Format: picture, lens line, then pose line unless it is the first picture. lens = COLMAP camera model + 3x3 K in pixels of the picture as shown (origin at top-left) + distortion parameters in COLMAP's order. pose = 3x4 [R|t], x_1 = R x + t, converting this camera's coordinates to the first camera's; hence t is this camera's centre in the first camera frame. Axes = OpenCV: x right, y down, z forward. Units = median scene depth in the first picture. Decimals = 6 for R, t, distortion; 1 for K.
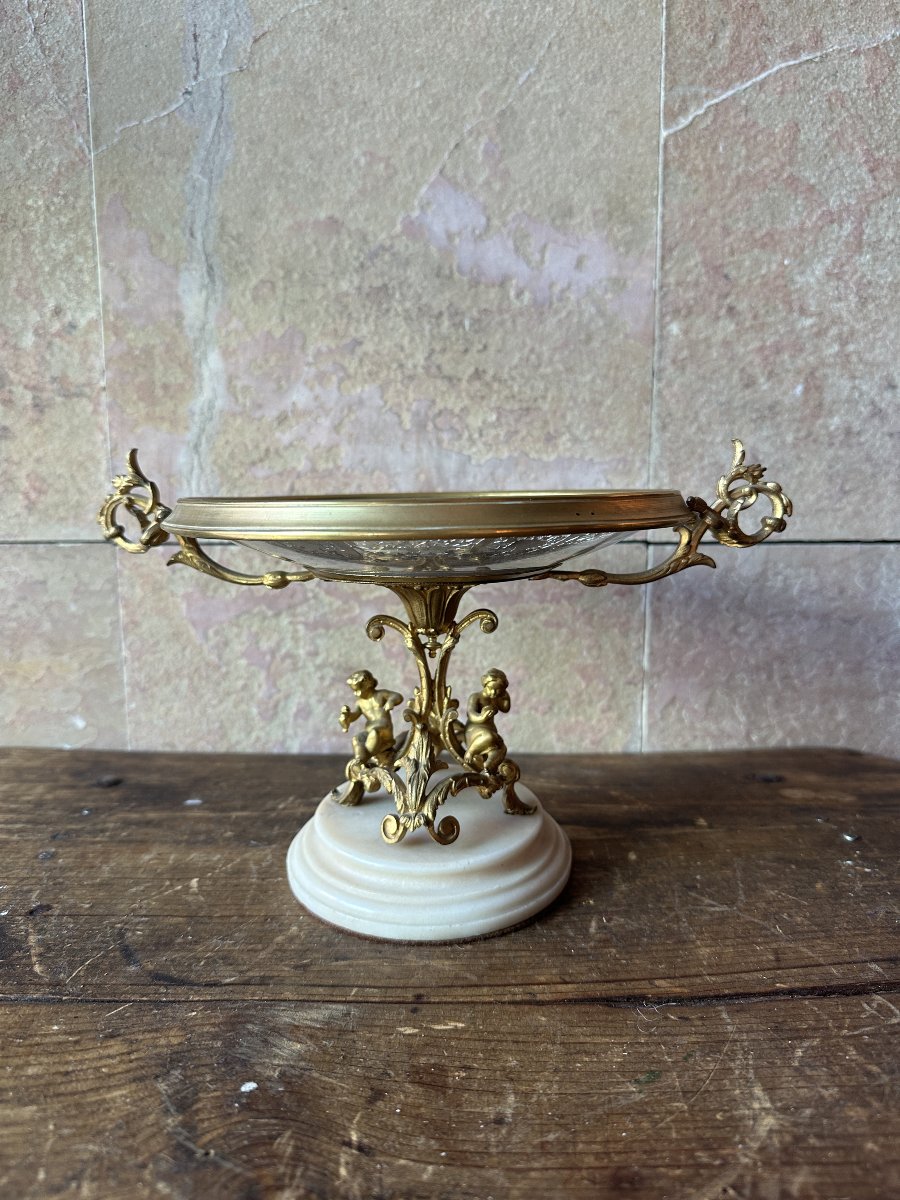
lens RADIAL K [[850.6, 0, 450.0], [0, 850.6, 600.0], [0, 0, 1]] dist [0.072211, -0.109671]
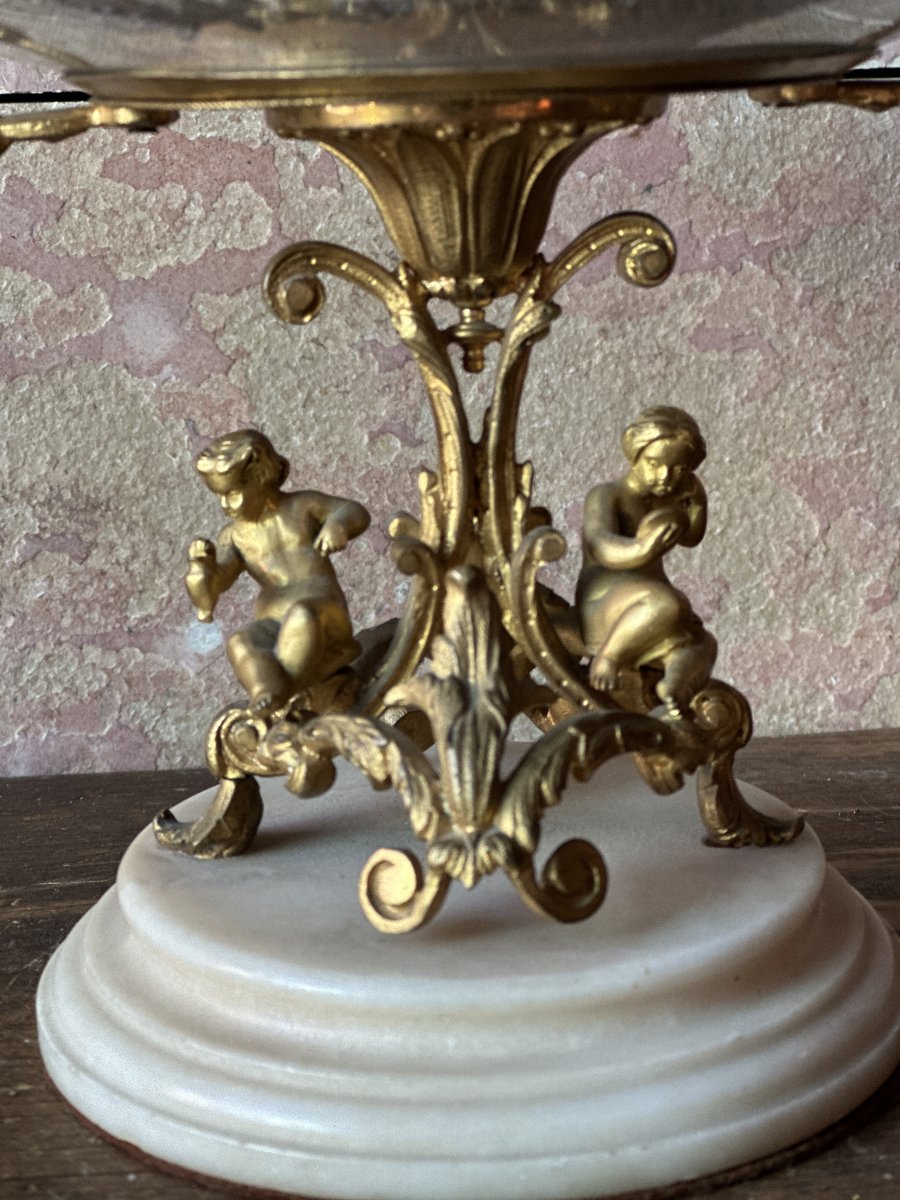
lens RADIAL K [[2696.6, 0, 453.2], [0, 2696.6, 631.9], [0, 0, 1]] dist [-0.495003, 8.692987]
pose [[0.992302, -0.046428, 0.114808, -0.150384], [0.038516, 0.996789, 0.070196, 0.095163], [-0.117698, -0.065233, 0.990905, 0.001417]]
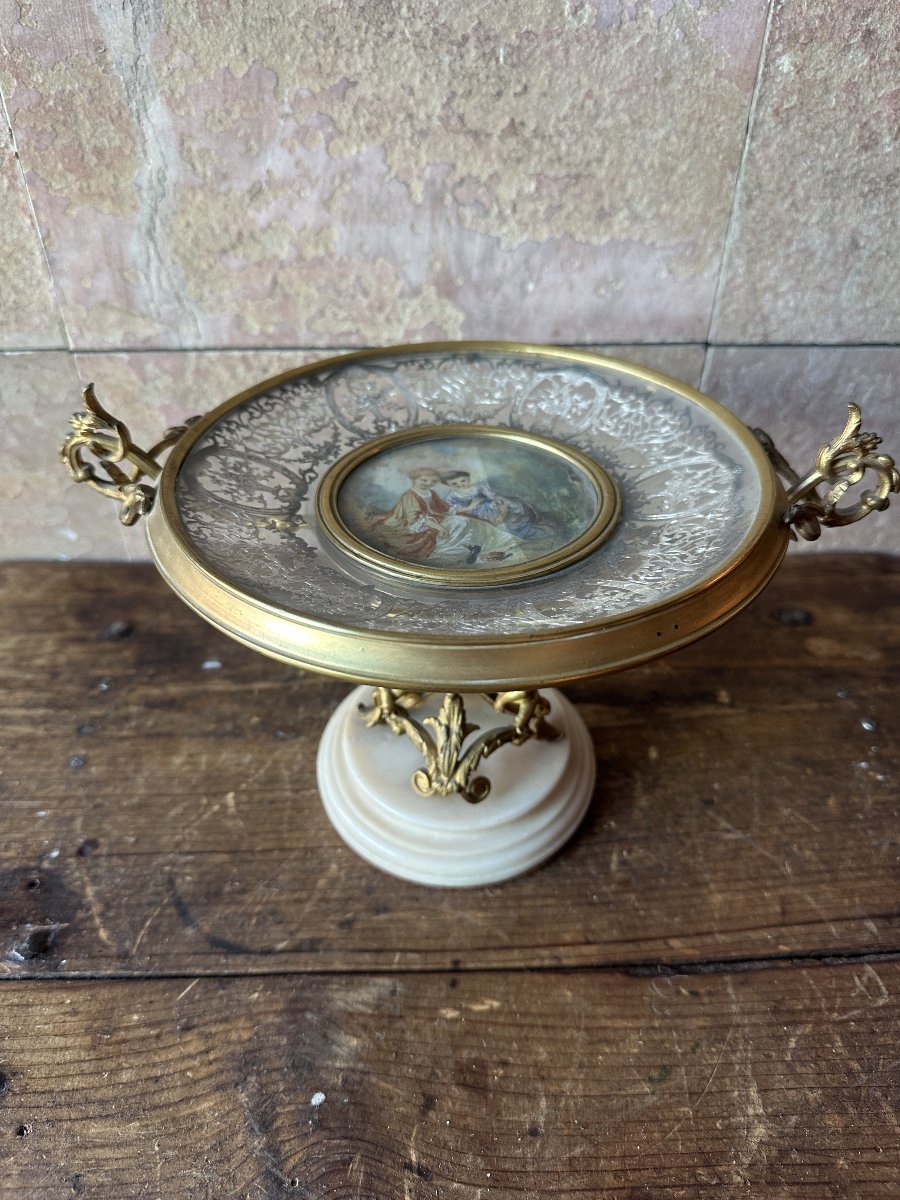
lens RADIAL K [[876.3, 0, 447.1], [0, 876.3, 586.7], [0, 0, 1]] dist [-0.001420, -0.031418]
pose [[0.999935, -0.000432, 0.011429, -0.048855], [-0.005190, 0.873353, 0.487061, -0.410298], [-0.010191, -0.487088, 0.873293, 0.206179]]
